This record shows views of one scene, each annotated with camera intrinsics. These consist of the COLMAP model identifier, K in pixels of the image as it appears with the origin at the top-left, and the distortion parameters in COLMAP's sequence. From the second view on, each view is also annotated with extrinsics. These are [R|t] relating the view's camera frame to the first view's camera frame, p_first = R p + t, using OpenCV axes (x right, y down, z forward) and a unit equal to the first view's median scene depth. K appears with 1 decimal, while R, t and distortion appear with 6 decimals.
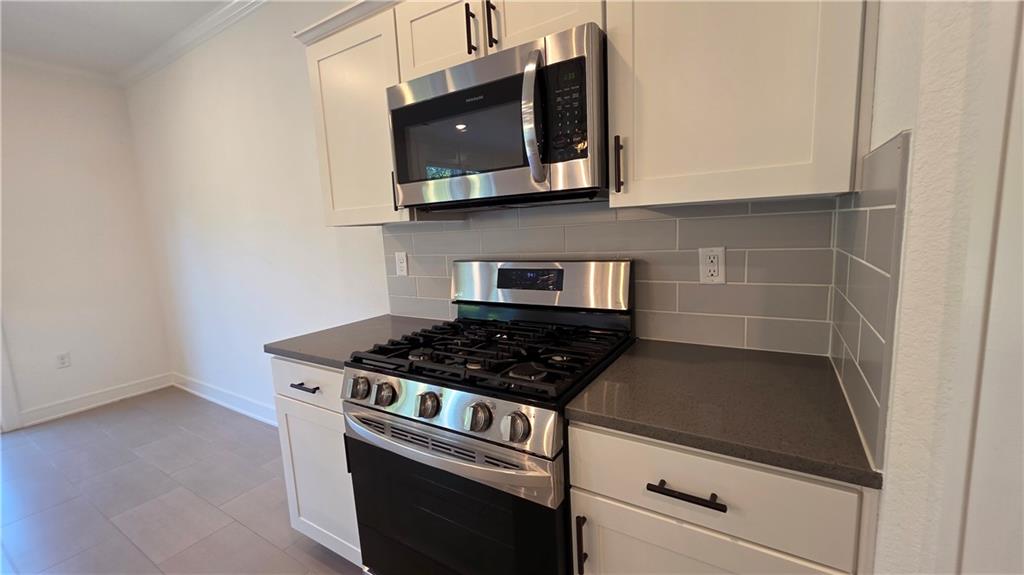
lens RADIAL K [[409.5, 0, 514.3], [0, 409.5, 285.4], [0, 0, 1]] dist [0.000949, -0.000538]
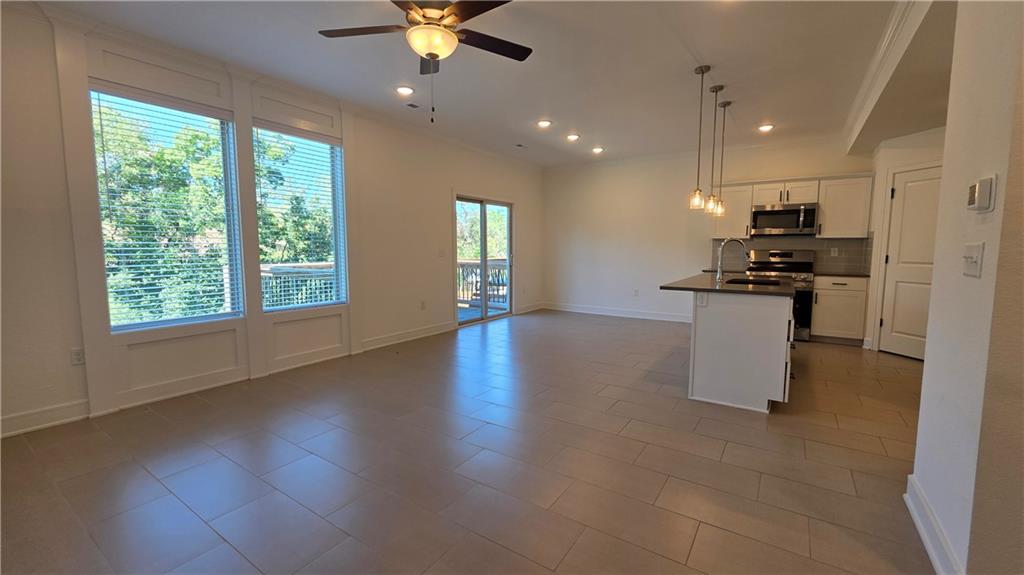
lens RADIAL K [[412.1, 0, 519.0], [0, 412.1, 285.3], [0, 0, 1]] dist [0.000200, -0.000133]
pose [[0.998229, 0.051365, -0.030002, -2.679757], [-0.052620, 0.997704, -0.042627, 0.661082], [0.027744, 0.044130, 0.998640, -3.398379]]
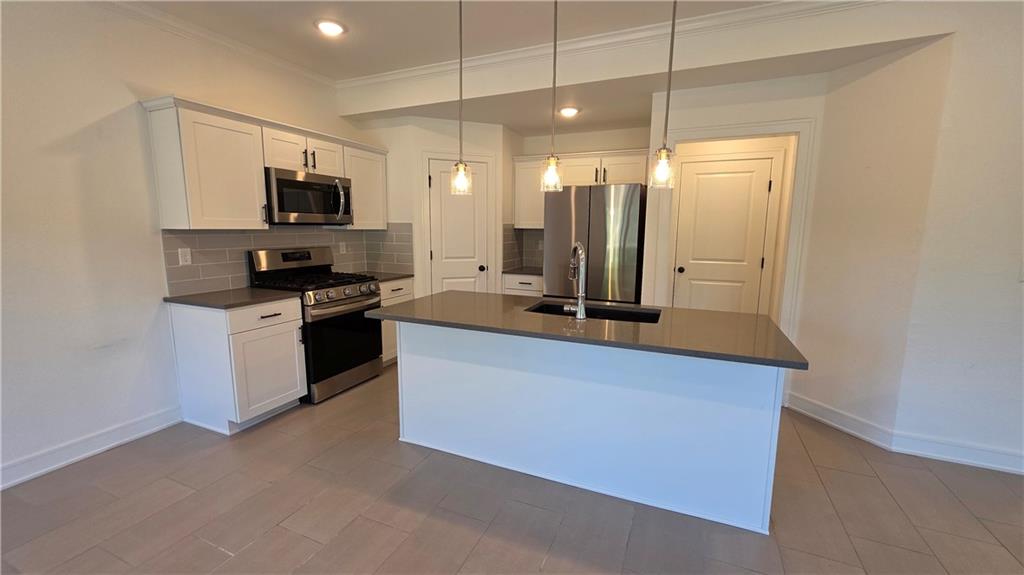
lens RADIAL K [[409.5, 0, 514.3], [0, 409.5, 285.4], [0, 0, 1]] dist [0.000949, -0.000538]
pose [[-0.141201, -0.089372, 0.985939, -2.884339], [0.138221, 0.984382, 0.109026, 0.075087], [-0.980284, 0.151672, -0.126642, 0.145586]]
